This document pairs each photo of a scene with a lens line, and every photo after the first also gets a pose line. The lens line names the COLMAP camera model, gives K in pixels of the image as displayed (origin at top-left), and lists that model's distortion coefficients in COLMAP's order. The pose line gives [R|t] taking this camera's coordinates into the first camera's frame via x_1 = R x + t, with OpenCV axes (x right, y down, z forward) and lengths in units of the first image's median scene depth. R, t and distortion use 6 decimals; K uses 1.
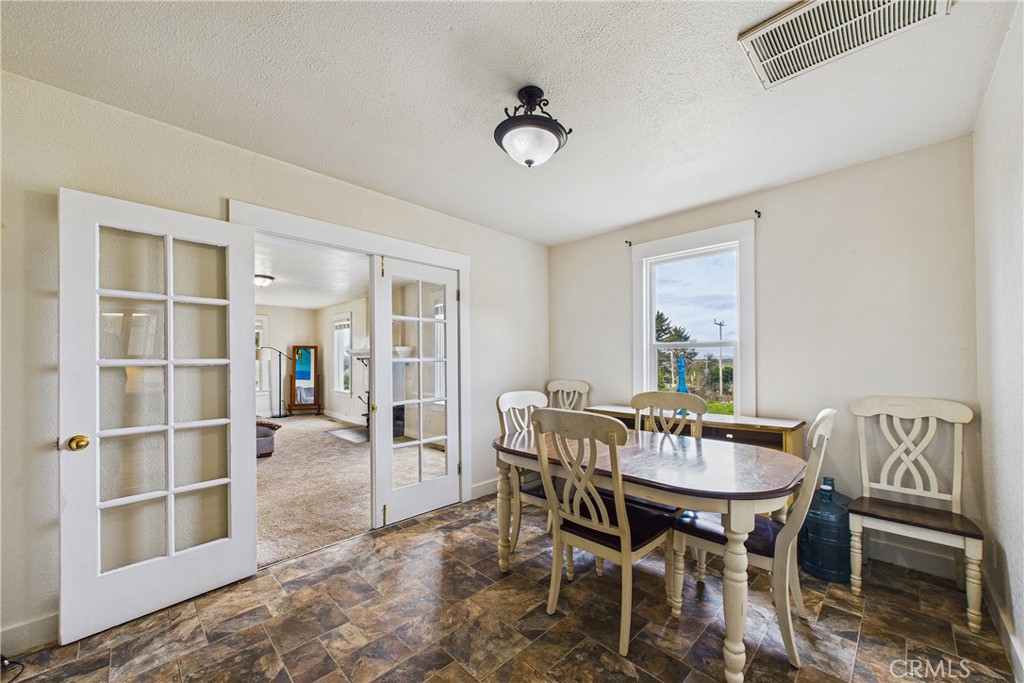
lens RADIAL K [[392.3, 0, 515.0], [0, 392.3, 359.3], [0, 0, 1]] dist [-0.000243, -0.000508]
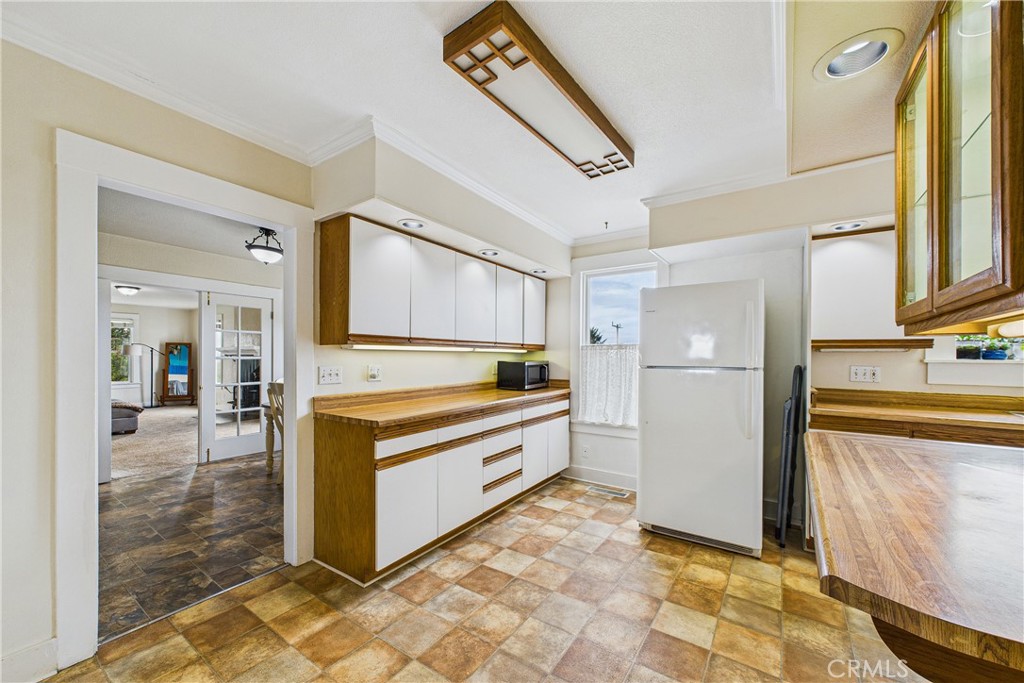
lens RADIAL K [[392.3, 0, 515.0], [0, 392.3, 359.3], [0, 0, 1]] dist [-0.000243, -0.000508]
pose [[0.983123, 0.008475, 0.182750, 0.223147], [-0.009926, 0.999926, 0.007031, -0.006182], [-0.182677, -0.008726, 0.983134, -0.295514]]
